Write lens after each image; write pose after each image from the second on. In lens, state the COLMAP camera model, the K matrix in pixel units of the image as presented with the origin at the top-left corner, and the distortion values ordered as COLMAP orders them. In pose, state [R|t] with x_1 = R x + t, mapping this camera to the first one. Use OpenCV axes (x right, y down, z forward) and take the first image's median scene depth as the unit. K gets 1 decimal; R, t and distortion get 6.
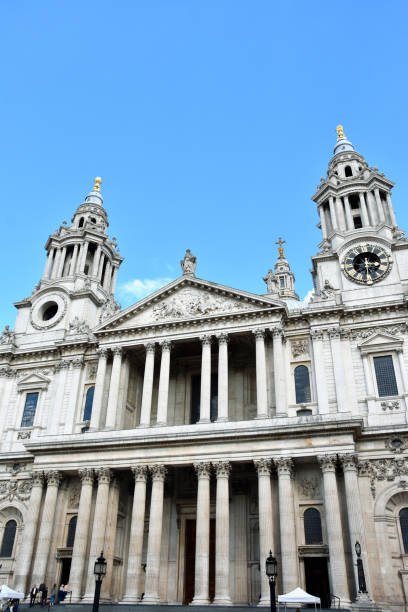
lens RADIAL K [[526.1, 0, 217.1], [0, 526.1, 308.8], [0, 0, 1]] dist [-0.073099, 0.063305]
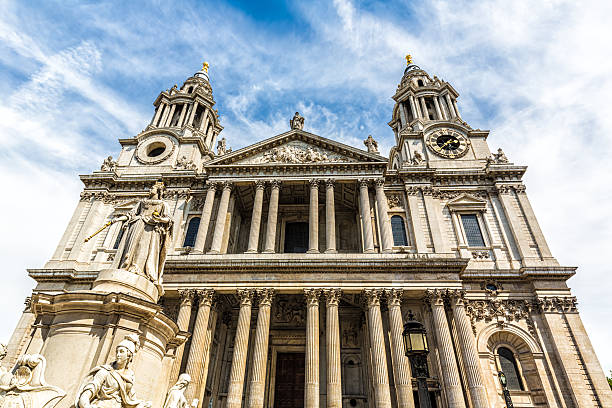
lens RADIAL K [[360.9, 0, 314.5], [0, 360.9, 202.1], [0, 0, 1]] dist [0.014568, 0.001699]
pose [[0.973806, 0.134150, 0.183589, -0.152758], [-0.120090, 0.989056, -0.085715, 0.161254], [-0.193079, 0.061423, 0.979259, 0.263465]]
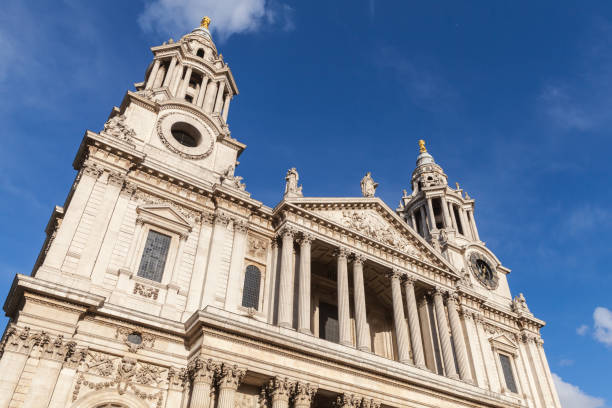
lens RADIAL K [[494.0, 0, 334.0], [0, 494.0, 214.6], [0, 0, 1]] dist [-0.007678, 0.008513]
pose [[0.637276, 0.482576, 0.600833, -0.654366], [-0.387787, 0.874567, -0.291125, 0.259393], [-0.665959, -0.047468, 0.744477, 0.436621]]
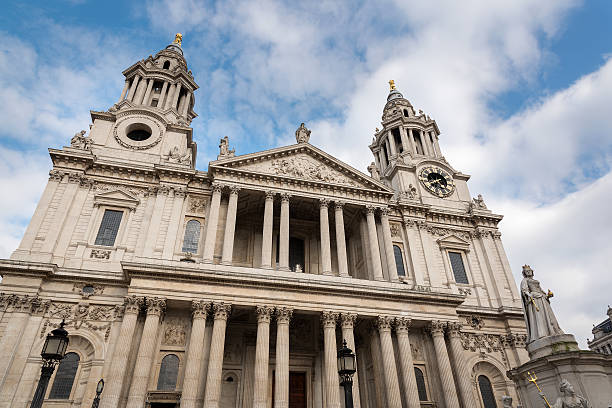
lens RADIAL K [[405.3, 0, 316.3], [0, 405.3, 204.9], [0, 0, 1]] dist [0.021215, -0.019317]
pose [[0.859127, 0.272709, 0.433047, -0.395589], [-0.239545, 0.962059, -0.130615, 0.175910], [-0.452237, 0.008481, 0.891857, 0.260016]]
